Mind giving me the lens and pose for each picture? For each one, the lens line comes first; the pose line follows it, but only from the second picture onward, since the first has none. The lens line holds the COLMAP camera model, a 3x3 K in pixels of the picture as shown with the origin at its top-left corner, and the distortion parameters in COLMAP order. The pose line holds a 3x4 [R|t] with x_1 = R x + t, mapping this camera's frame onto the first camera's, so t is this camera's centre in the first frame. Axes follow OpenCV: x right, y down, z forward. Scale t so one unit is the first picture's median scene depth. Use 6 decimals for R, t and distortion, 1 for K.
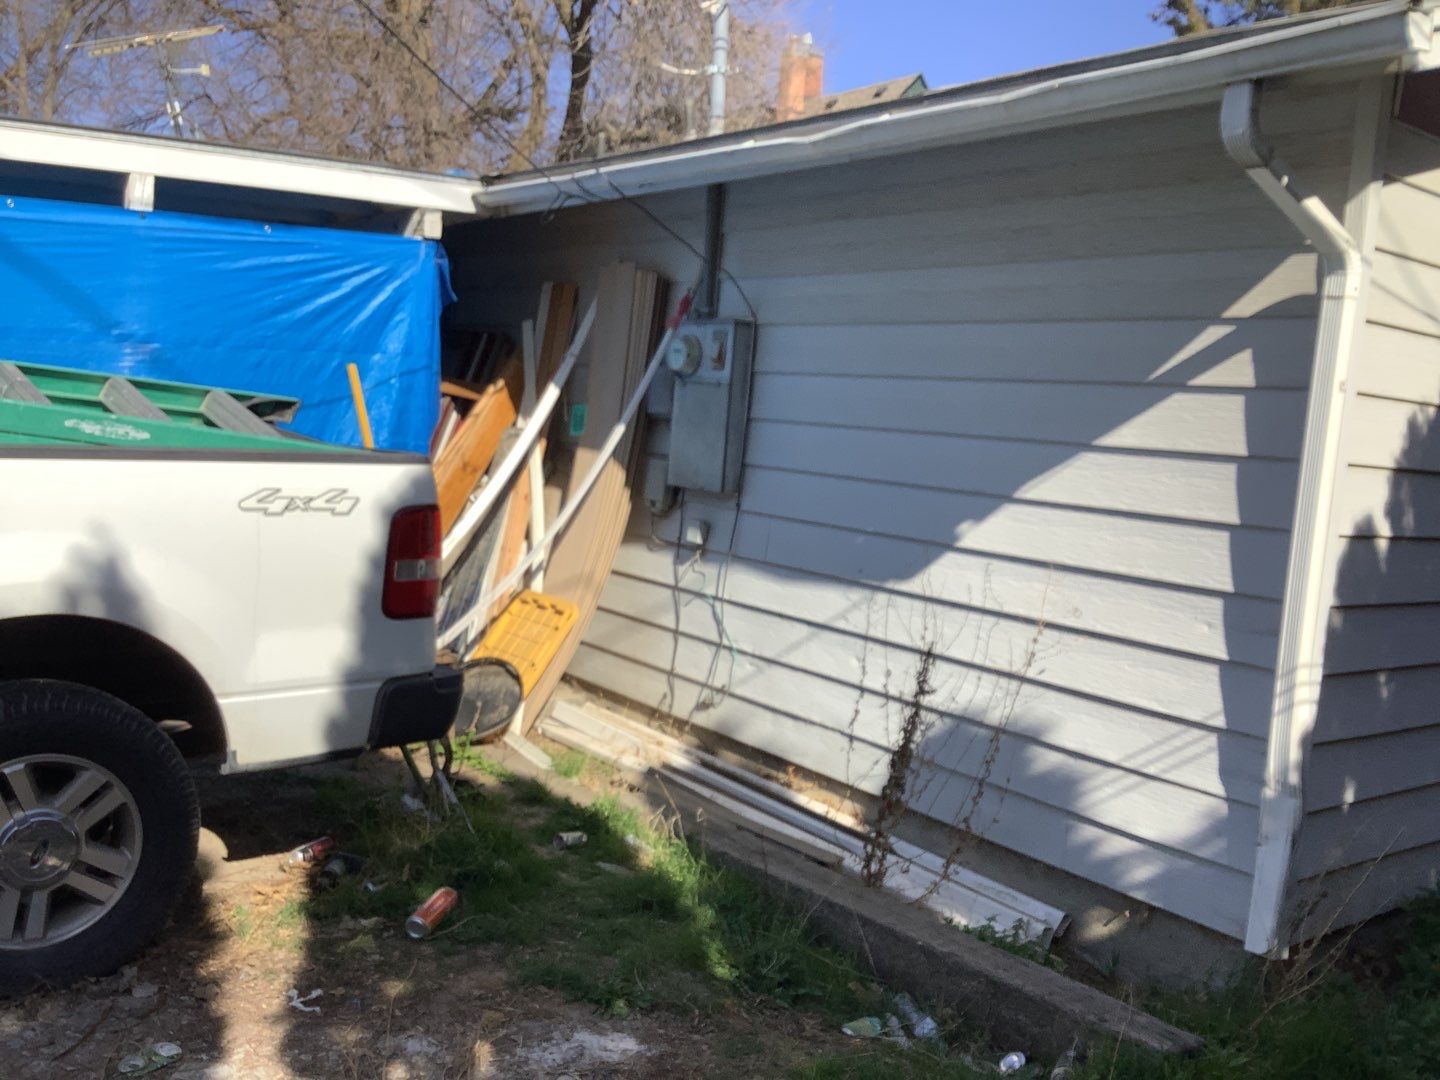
lens RADIAL K [[1313.3, 0, 714.6], [0, 1313.3, 542.3], [0, 0, 1]] dist [0.152146, -0.324039]
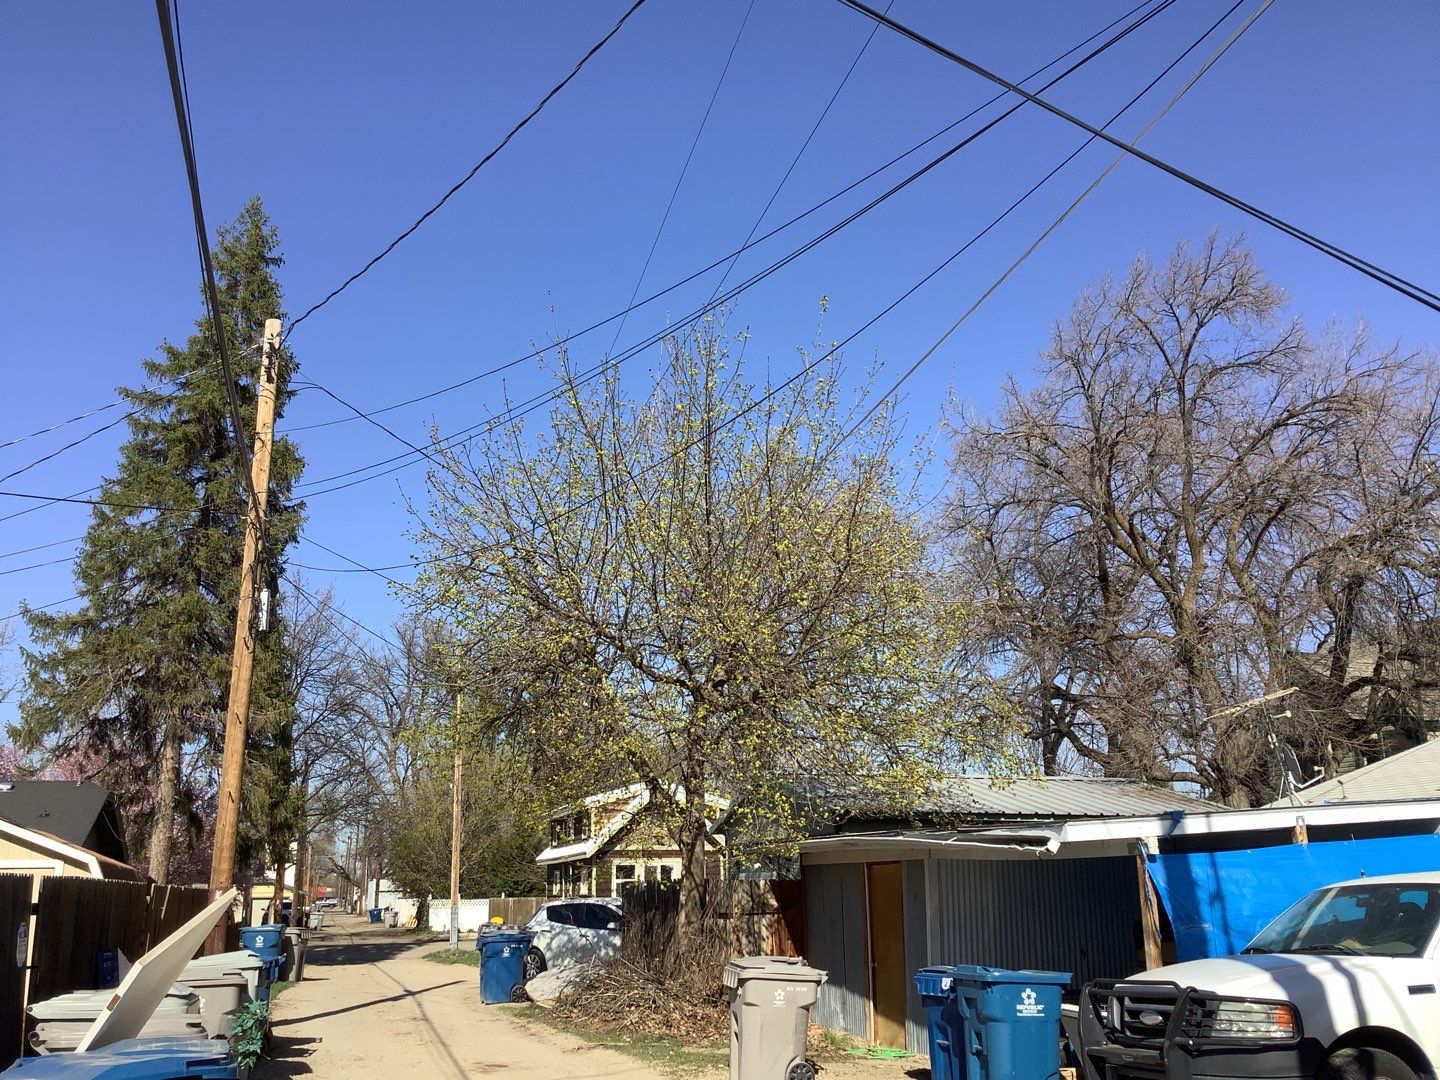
lens RADIAL K [[1313.3, 0, 714.6], [0, 1313.3, 542.3], [0, 0, 1]] dist [0.152146, -0.324039]
pose [[0.931475, -0.168028, -0.322677, -1.177016], [0.039318, 0.928252, -0.369869, 0.087924], [0.361674, 0.331837, 0.871250, -1.949507]]
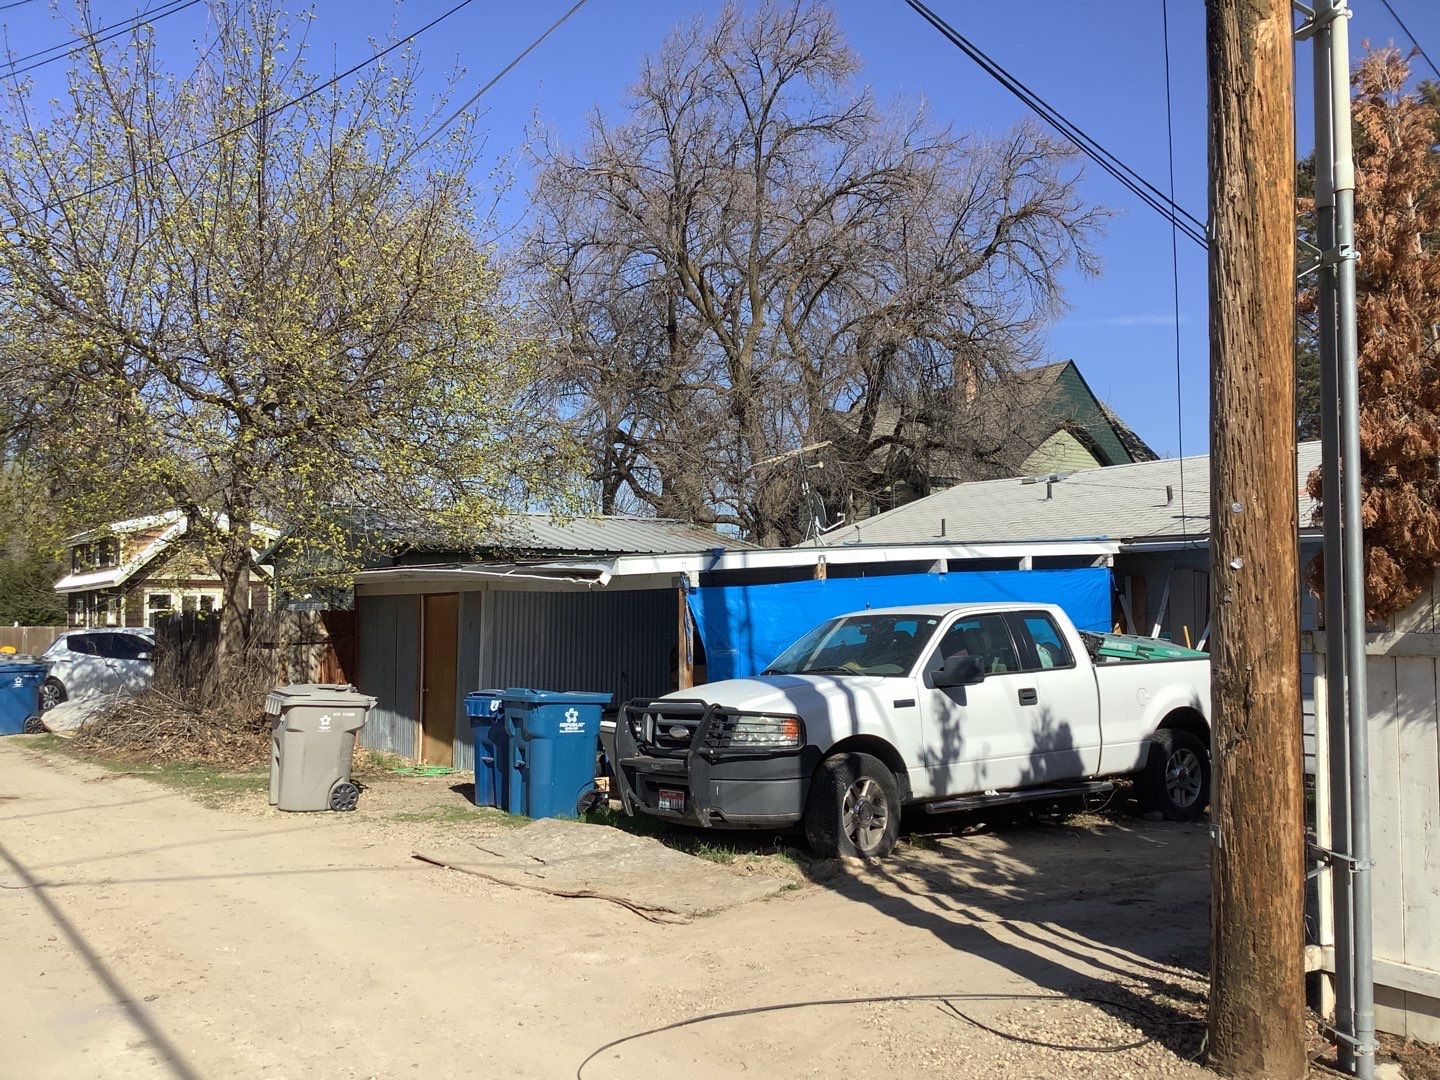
lens RADIAL K [[1313.3, 0, 714.6], [0, 1313.3, 542.3], [0, 0, 1]] dist [0.152146, -0.324039]
pose [[0.996497, -0.076942, -0.032779, -1.181151], [0.070617, 0.984074, -0.163132, 0.085790], [0.044808, 0.160246, 0.986060, -1.915790]]
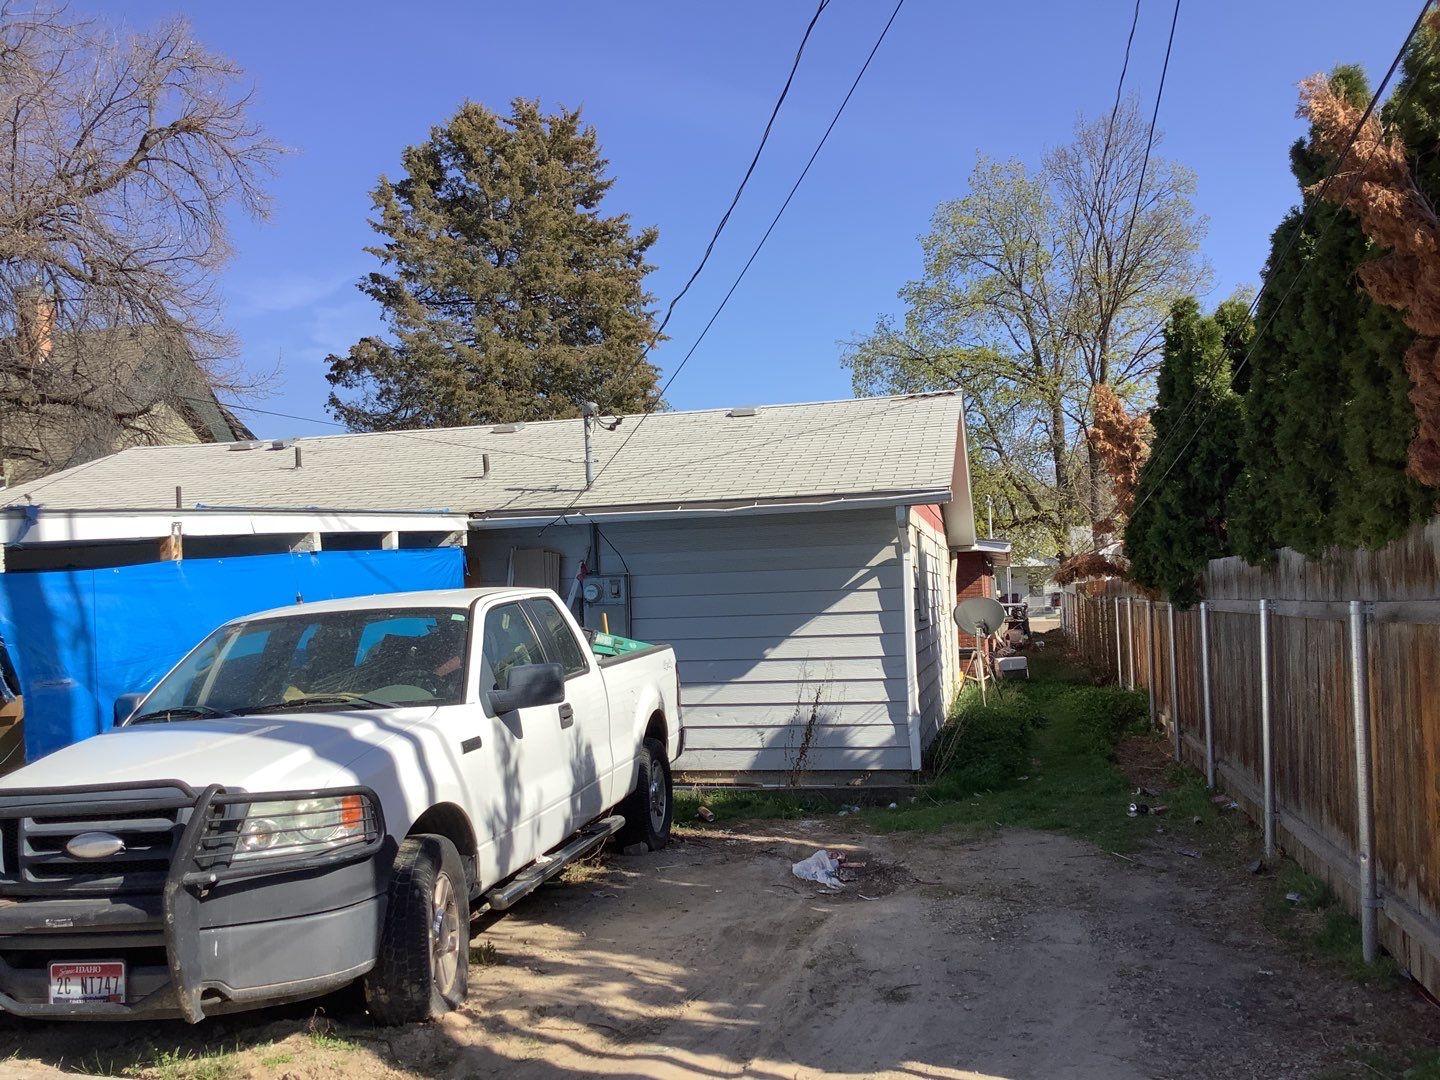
lens RADIAL K [[1293.8, 0, 720.0], [0, 1293.8, 540.0], [0, 0, 1]] dist [0.180475, -0.304403]
pose [[0.764684, -0.071552, 0.640421, -1.632001], [0.155007, 0.985060, -0.075026, -0.054390], [-0.625485, 0.156641, 0.764351, -0.977199]]
